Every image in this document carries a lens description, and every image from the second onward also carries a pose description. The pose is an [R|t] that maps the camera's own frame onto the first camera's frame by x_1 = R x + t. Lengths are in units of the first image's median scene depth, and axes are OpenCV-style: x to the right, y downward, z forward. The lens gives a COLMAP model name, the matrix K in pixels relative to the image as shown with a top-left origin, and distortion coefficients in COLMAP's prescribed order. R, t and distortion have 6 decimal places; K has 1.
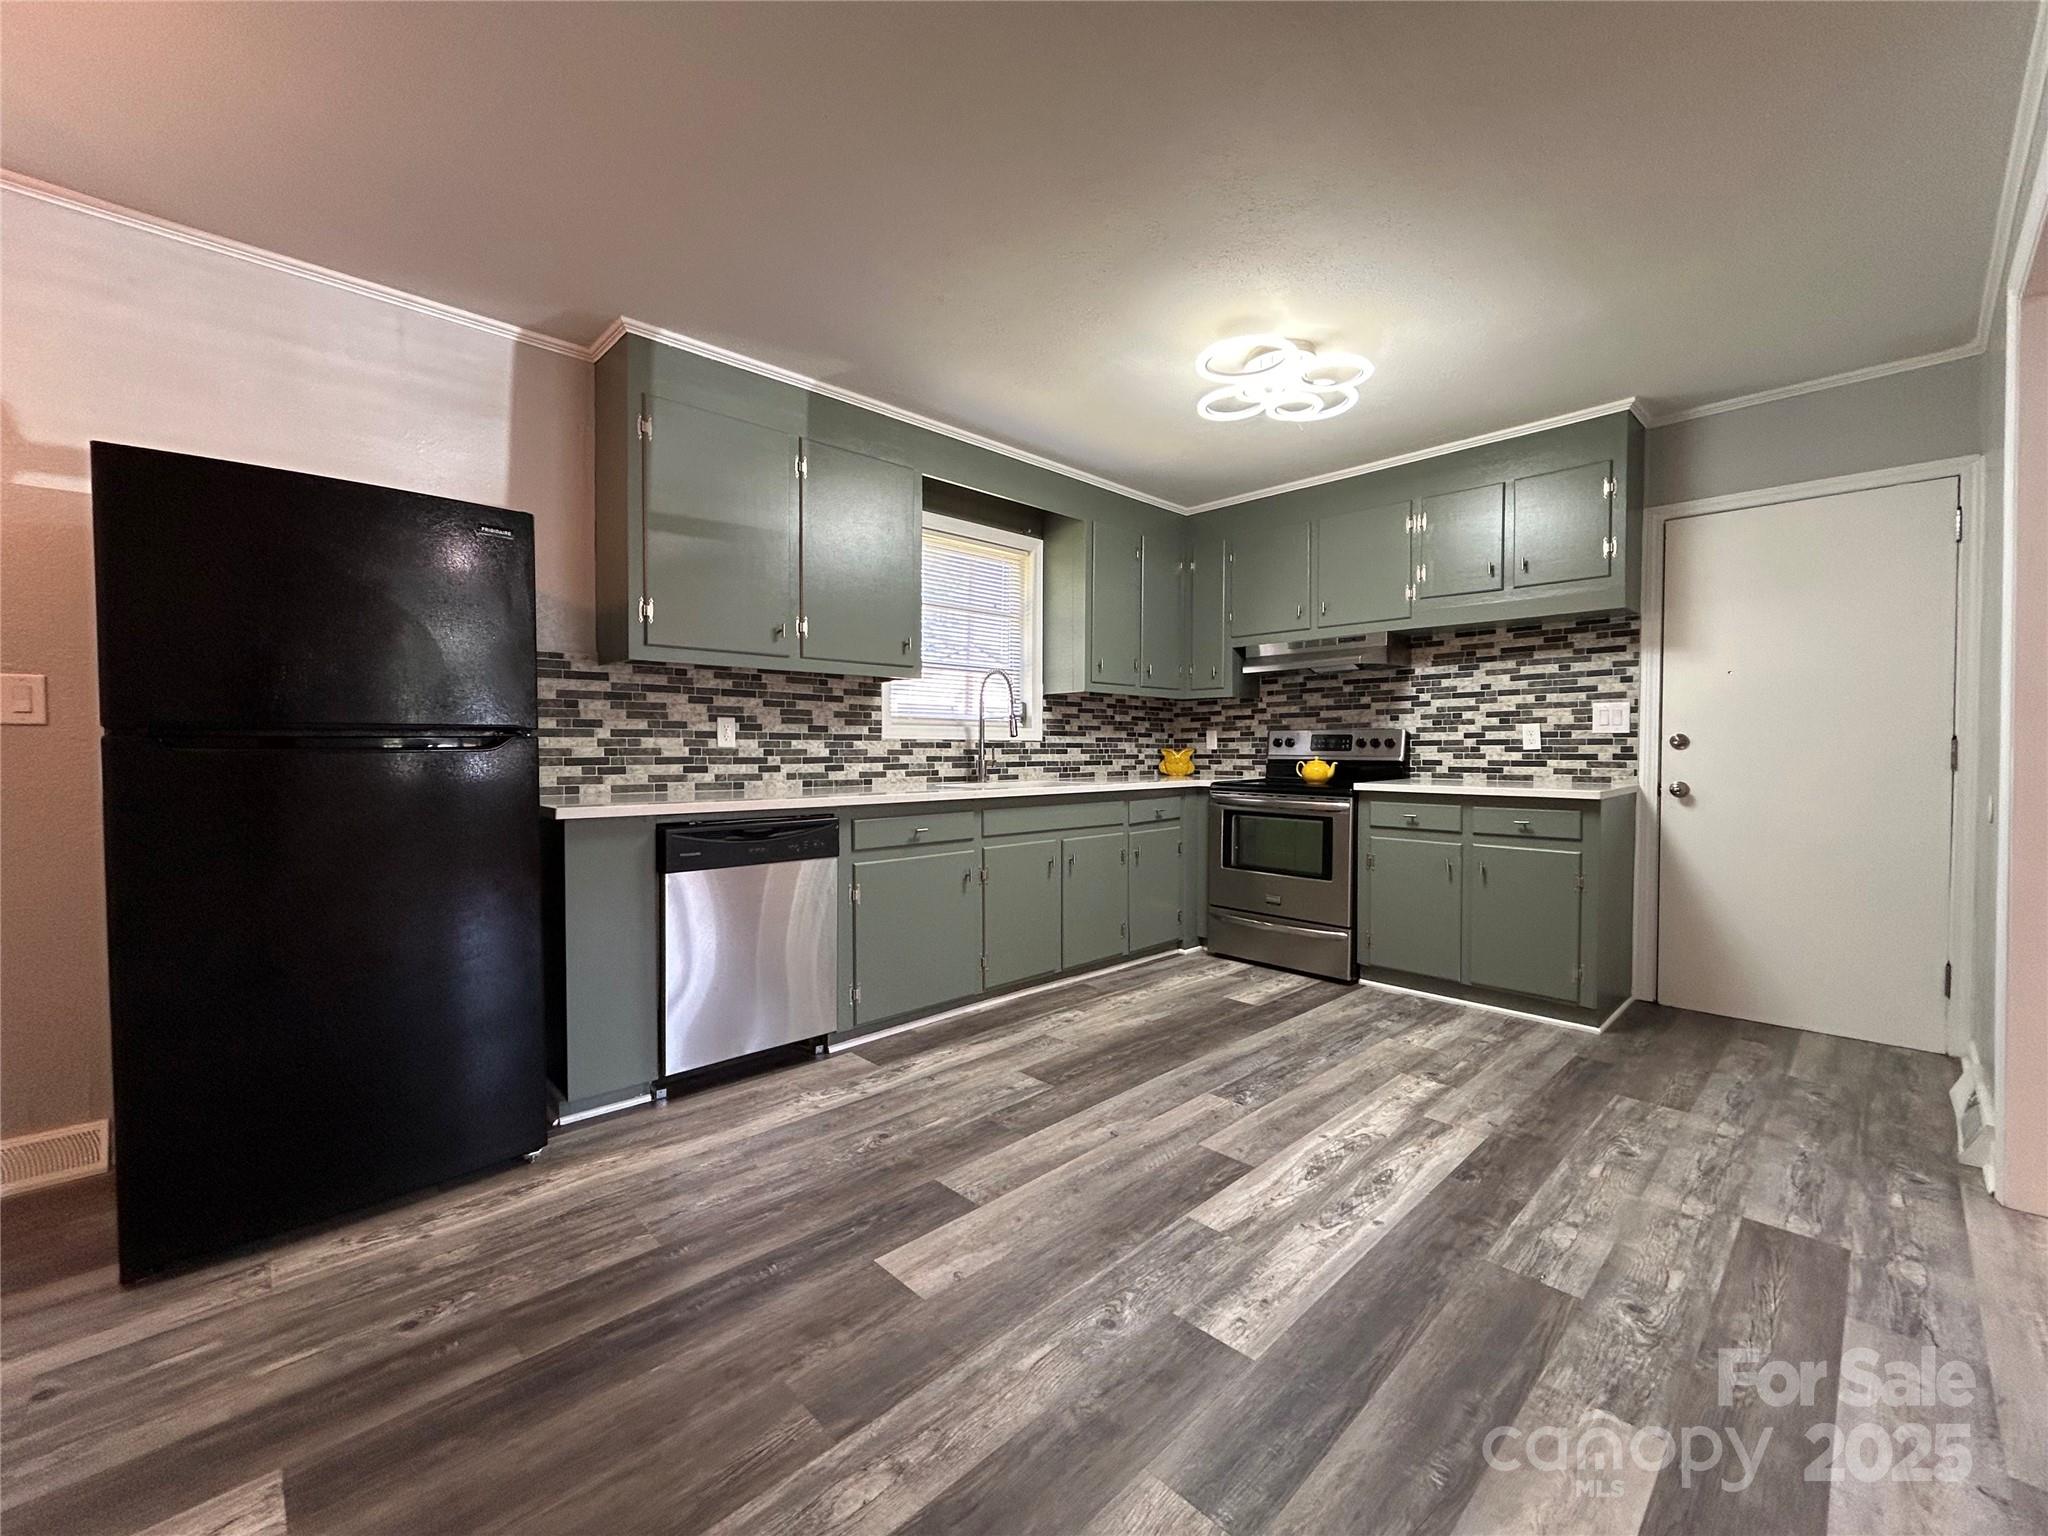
lens RADIAL K [[831.2, 0, 1024.1], [0, 831.2, 767.4], [0, 0, 1]] dist [-0.004777, 0.000259]
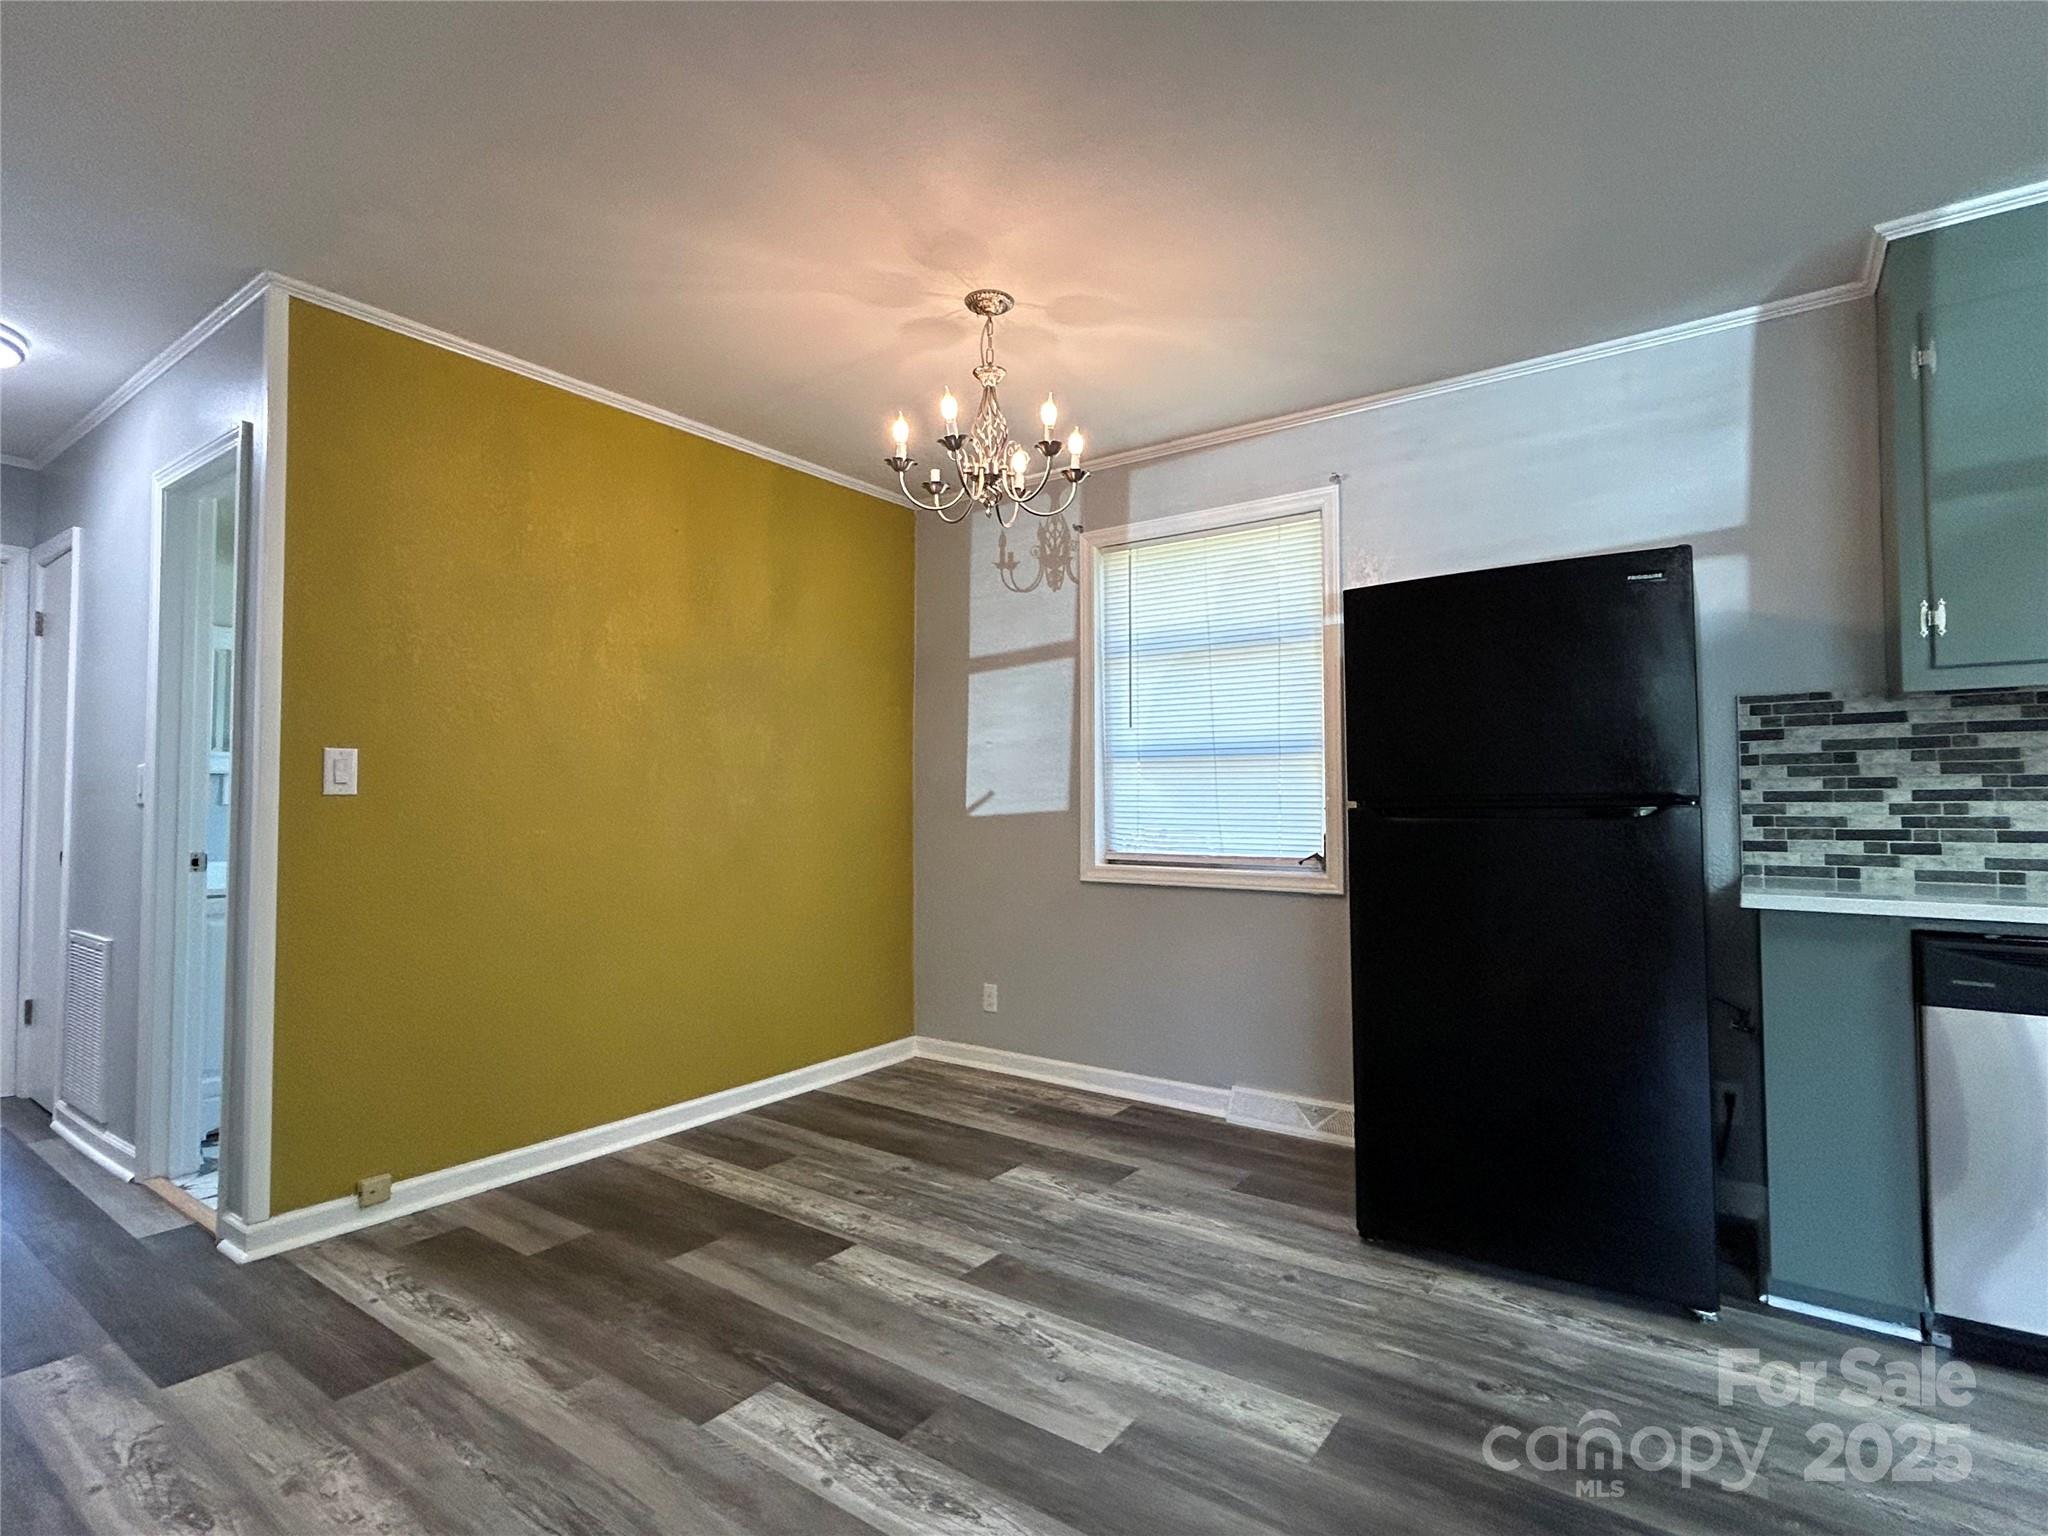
lens RADIAL K [[1024.9, 0, 1022.8], [0, 1024.9, 767.0], [0, 0, 1]] dist [0.008681, -0.000609]
pose [[0.186116, -0.040402, -0.981697, 0.255332], [-0.028076, 0.998528, -0.046417, -0.004521], [0.982126, 0.036201, 0.184708, 0.113082]]
